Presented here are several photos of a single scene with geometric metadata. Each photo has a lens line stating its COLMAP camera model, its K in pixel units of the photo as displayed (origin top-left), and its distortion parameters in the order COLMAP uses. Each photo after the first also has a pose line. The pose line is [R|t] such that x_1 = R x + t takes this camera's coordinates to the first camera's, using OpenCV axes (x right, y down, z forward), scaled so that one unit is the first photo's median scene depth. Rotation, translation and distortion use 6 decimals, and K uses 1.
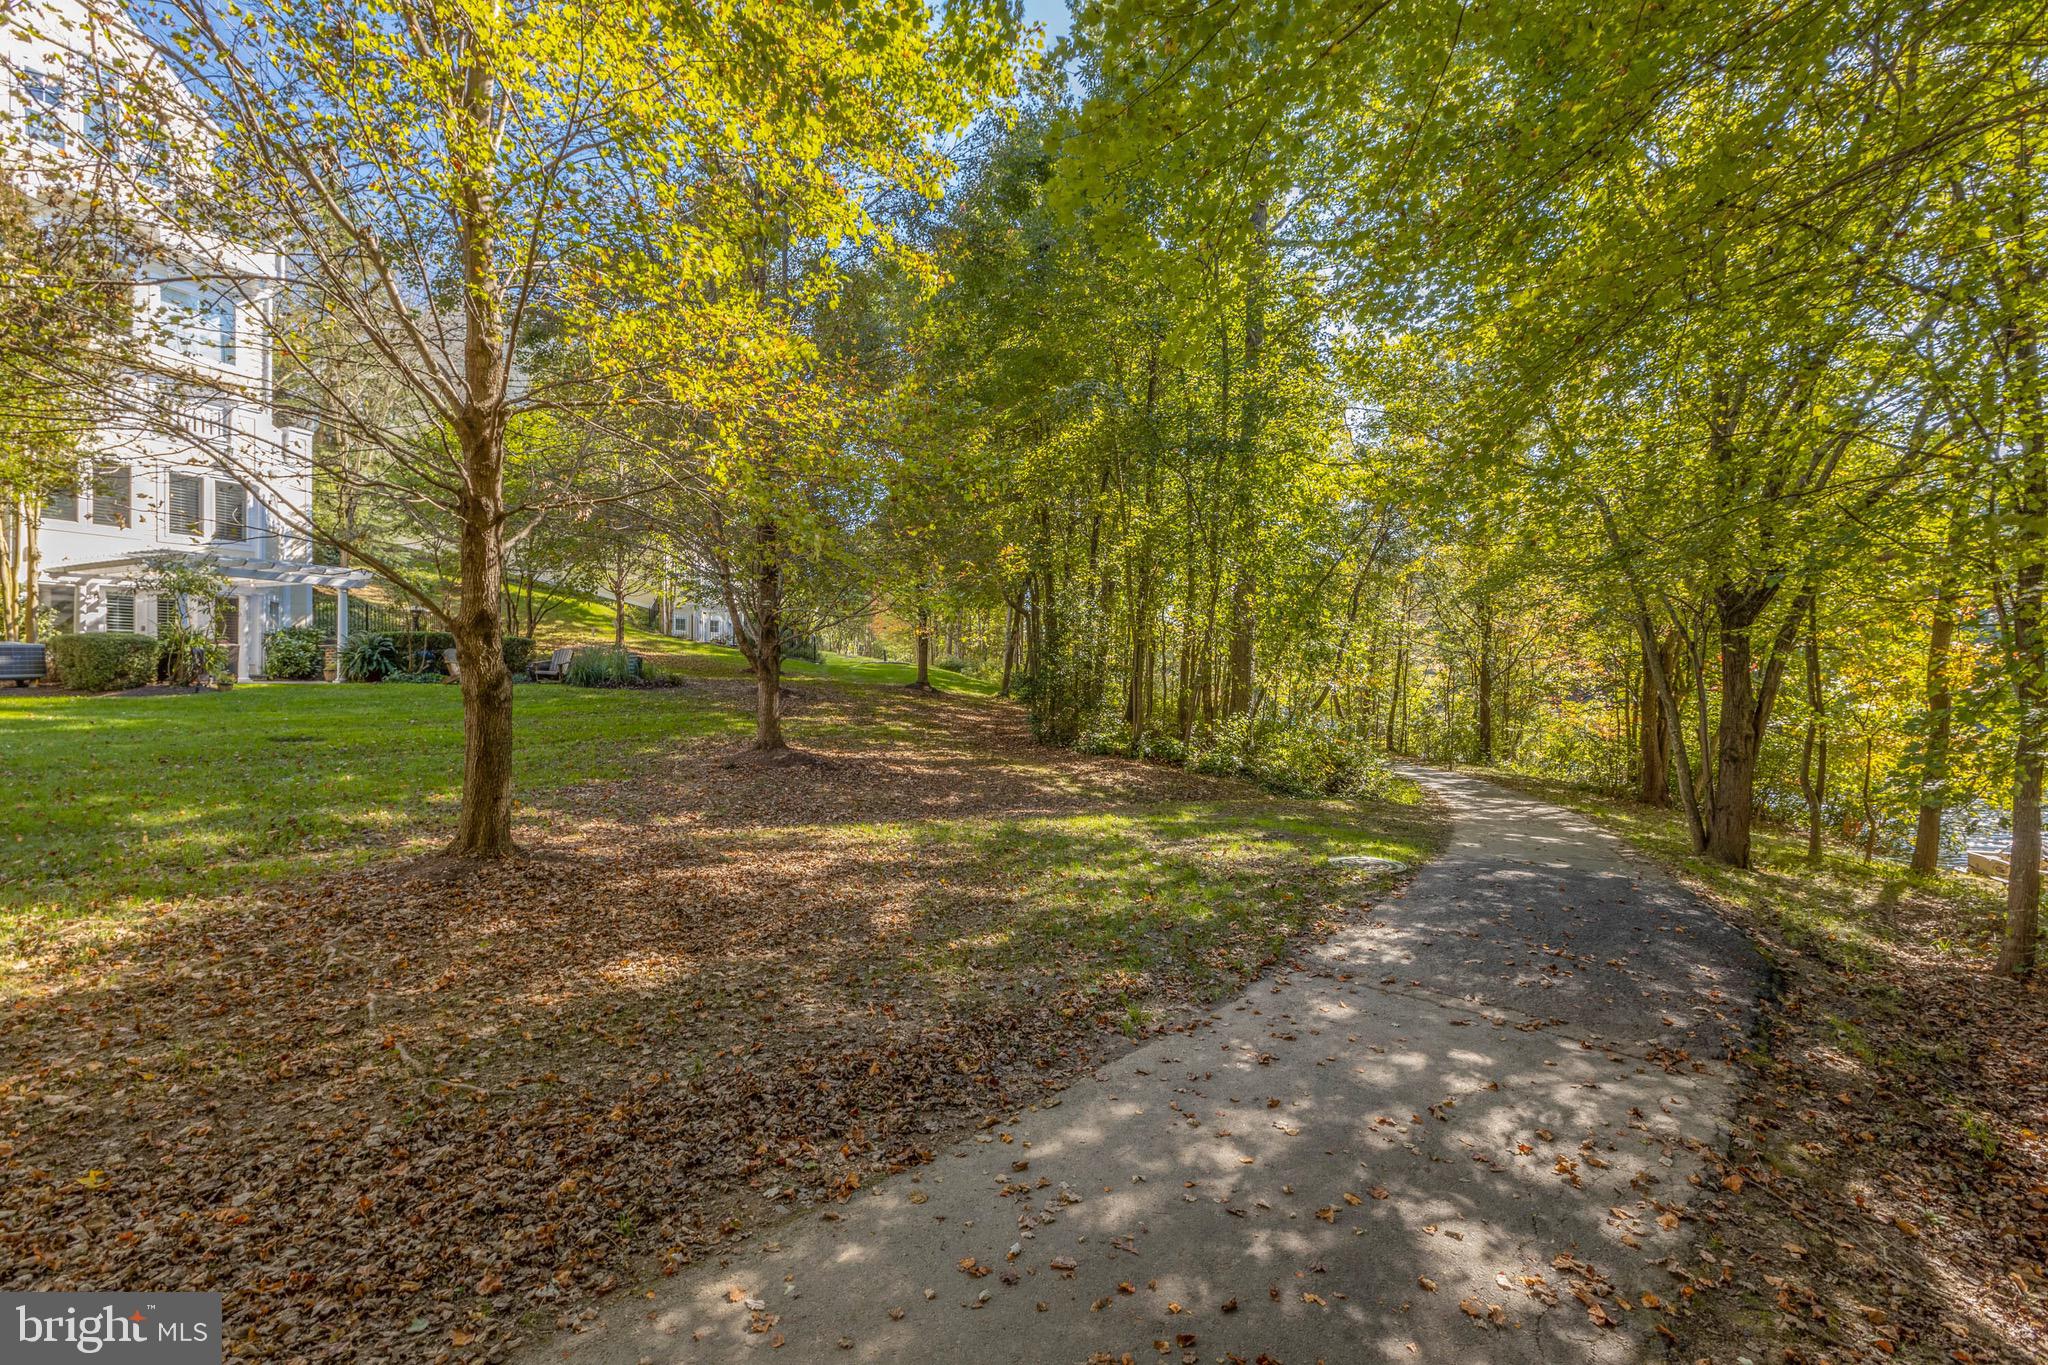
lens RADIAL K [[917.2, 0, 1034.2], [0, 917.2, 684.1], [0, 0, 1]] dist [0.003332, 0.000077]
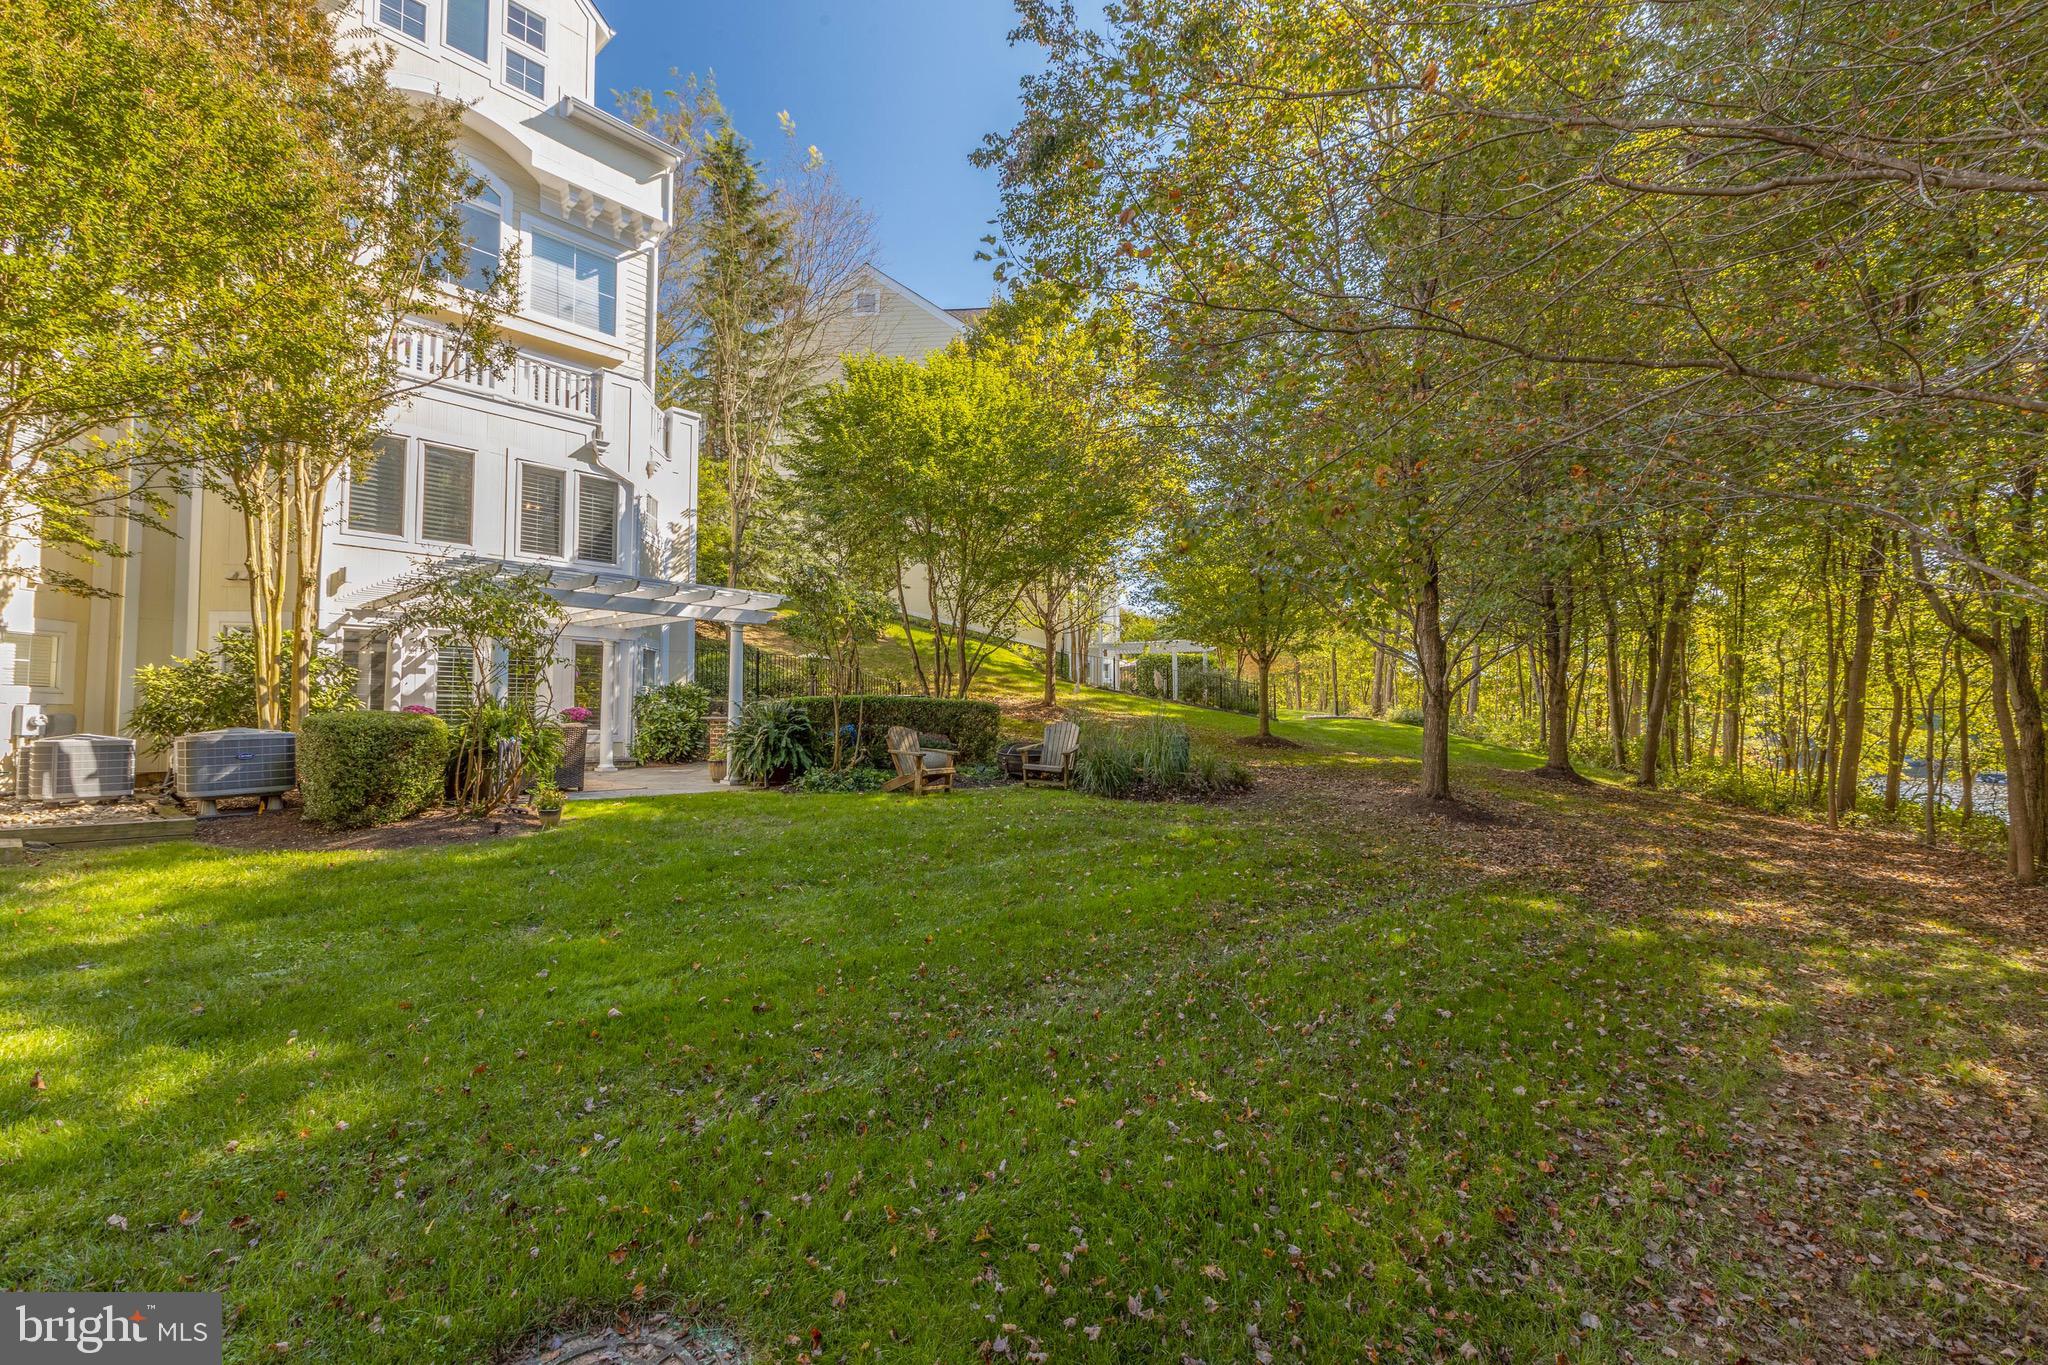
lens RADIAL K [[917.2, 0, 1018.8], [0, 917.2, 684.2], [0, 0, 1]] dist [0.003332, 0.000077]
pose [[0.947557, -0.008101, -0.319484, -0.365776], [-0.005320, 0.999140, -0.041114, -0.039965], [0.319543, 0.040658, 0.946699, 0.466171]]
